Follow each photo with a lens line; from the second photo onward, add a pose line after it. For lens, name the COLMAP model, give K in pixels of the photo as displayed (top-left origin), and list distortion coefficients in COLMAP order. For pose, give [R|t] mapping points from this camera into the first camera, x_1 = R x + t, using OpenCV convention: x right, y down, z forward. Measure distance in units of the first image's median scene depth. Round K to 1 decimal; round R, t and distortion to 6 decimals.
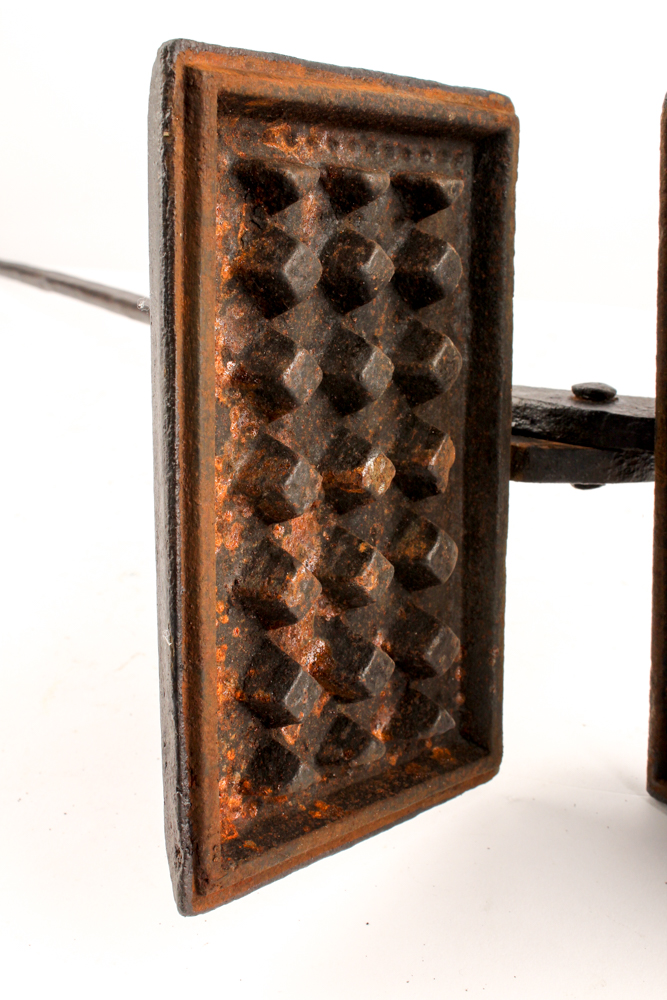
lens RADIAL K [[1456.0, 0, 331.8], [0, 1456.0, 499.6], [0, 0, 1]] dist [-0.053670, 0.000000]
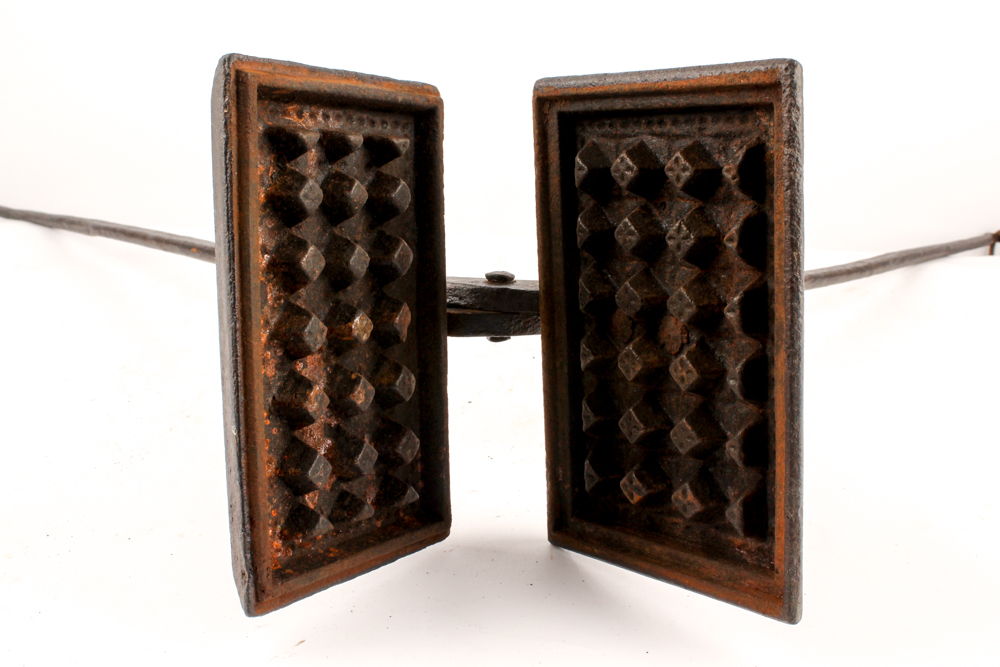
lens RADIAL K [[1236.0, 0, 501.7], [0, 1236.0, 333.8], [0, 0, 1]] dist [-0.109855, 0.000000]
pose [[0.985340, -0.037192, 0.166497, -0.040788], [0.049206, 0.996428, -0.068623, 0.086602], [-0.163350, 0.075810, 0.983651, -0.311883]]
